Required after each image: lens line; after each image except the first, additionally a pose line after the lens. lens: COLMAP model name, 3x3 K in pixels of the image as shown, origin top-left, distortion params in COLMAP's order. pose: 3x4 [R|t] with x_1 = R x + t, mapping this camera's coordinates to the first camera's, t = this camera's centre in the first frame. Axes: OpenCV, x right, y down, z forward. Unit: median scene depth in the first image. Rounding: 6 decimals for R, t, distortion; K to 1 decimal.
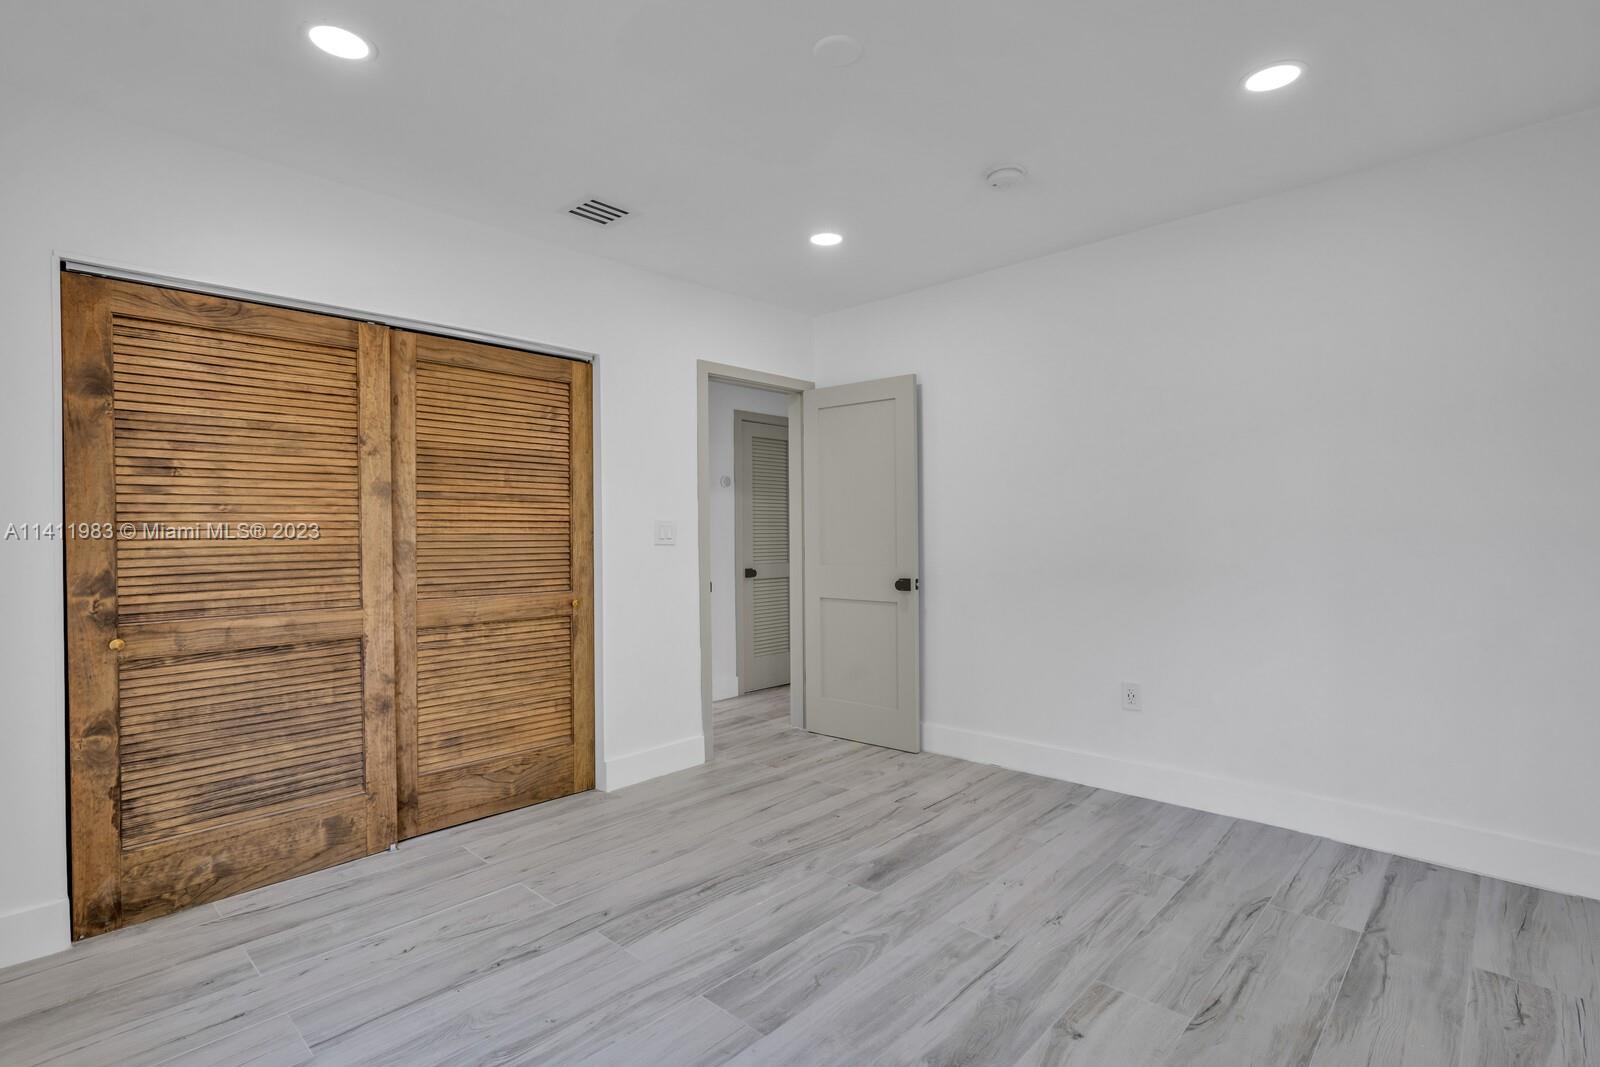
lens RADIAL K [[783.3, 0, 792.2], [0, 783.3, 532.5], [0, 0, 1]] dist [-0.079178, 0.036276]
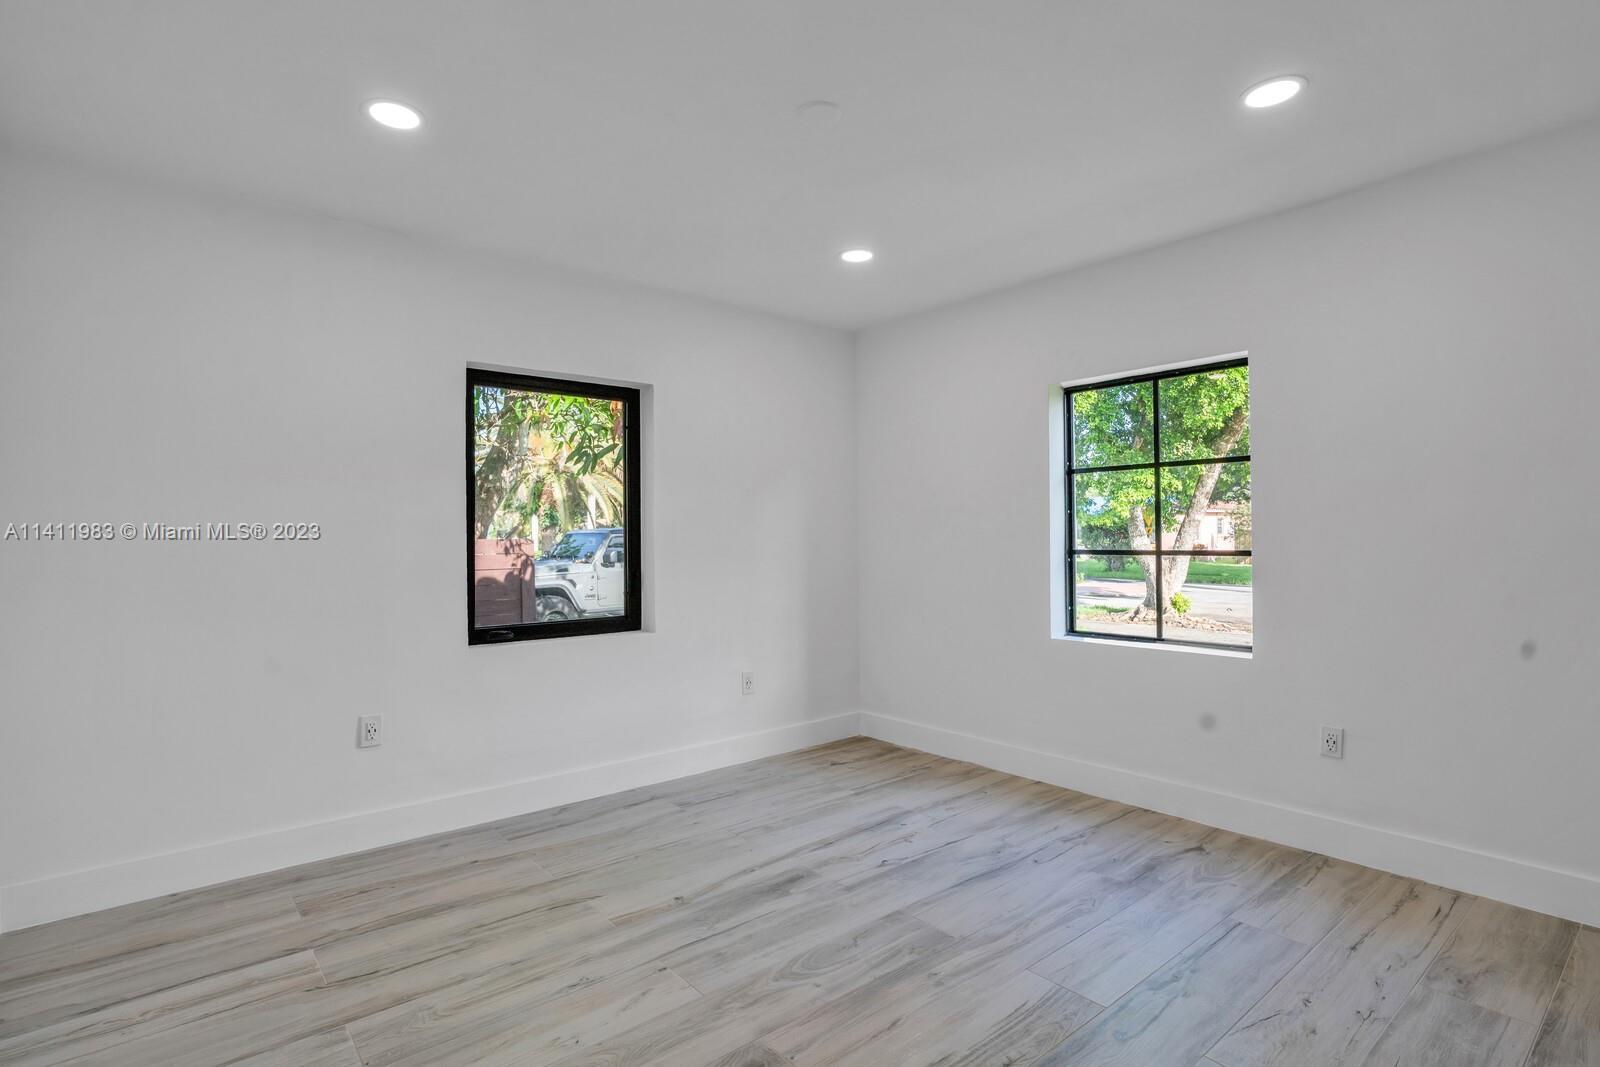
lens RADIAL K [[783.3, 0, 792.2], [0, 783.3, 532.5], [0, 0, 1]] dist [-0.079178, 0.036276]
pose [[-0.992729, 0.021379, 0.118457, -0.020627], [0.020663, 0.999760, -0.007273, -0.011112], [-0.118584, -0.004773, -0.992933, 2.007333]]
